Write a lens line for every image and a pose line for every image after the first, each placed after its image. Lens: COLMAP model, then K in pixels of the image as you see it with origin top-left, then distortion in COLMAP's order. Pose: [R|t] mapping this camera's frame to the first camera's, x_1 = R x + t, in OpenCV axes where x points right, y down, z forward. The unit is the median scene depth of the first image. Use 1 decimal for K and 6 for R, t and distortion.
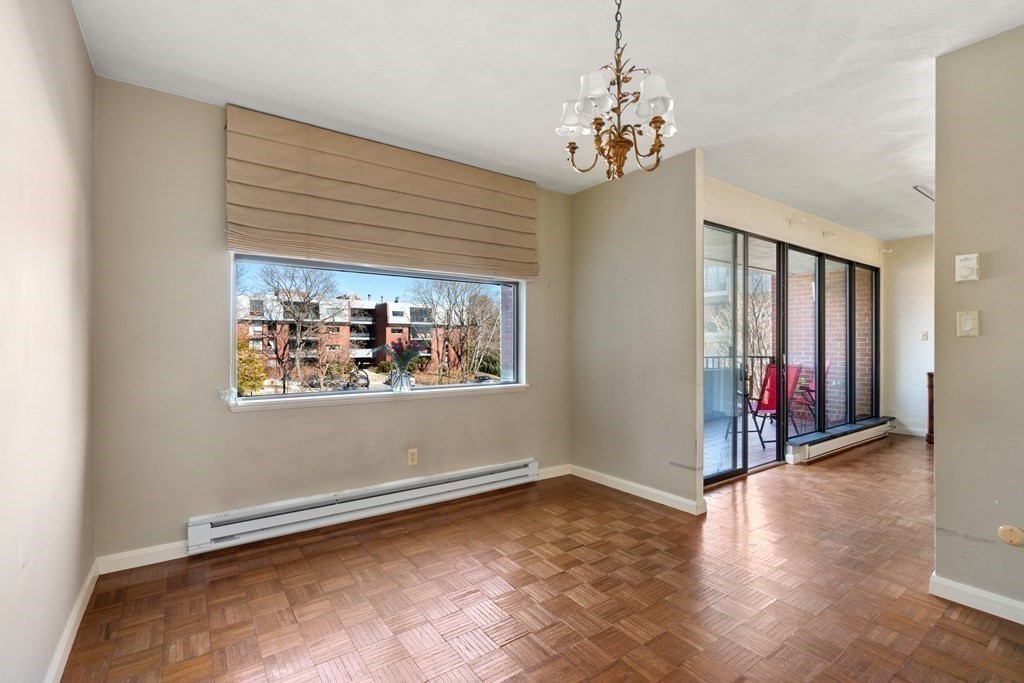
lens RADIAL K [[470.6, 0, 504.7], [0, 470.6, 338.1], [0, 0, 1]] dist [0.000992, 0.001596]
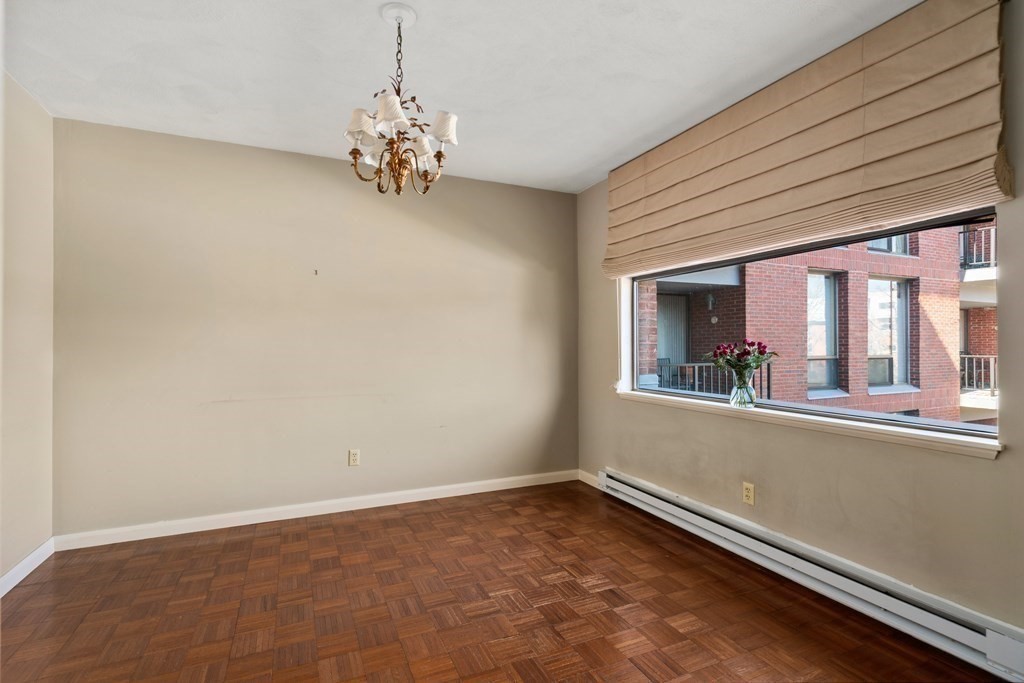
lens RADIAL K [[470.6, 0, 506.2], [0, 470.6, 343.1], [0, 0, 1]] dist [0.000992, 0.001596]
pose [[-0.185714, -0.010777, -0.982545, 0.692816], [0.003267, 0.999928, -0.011585, 0.013360], [0.982598, -0.005362, -0.185665, 0.809611]]
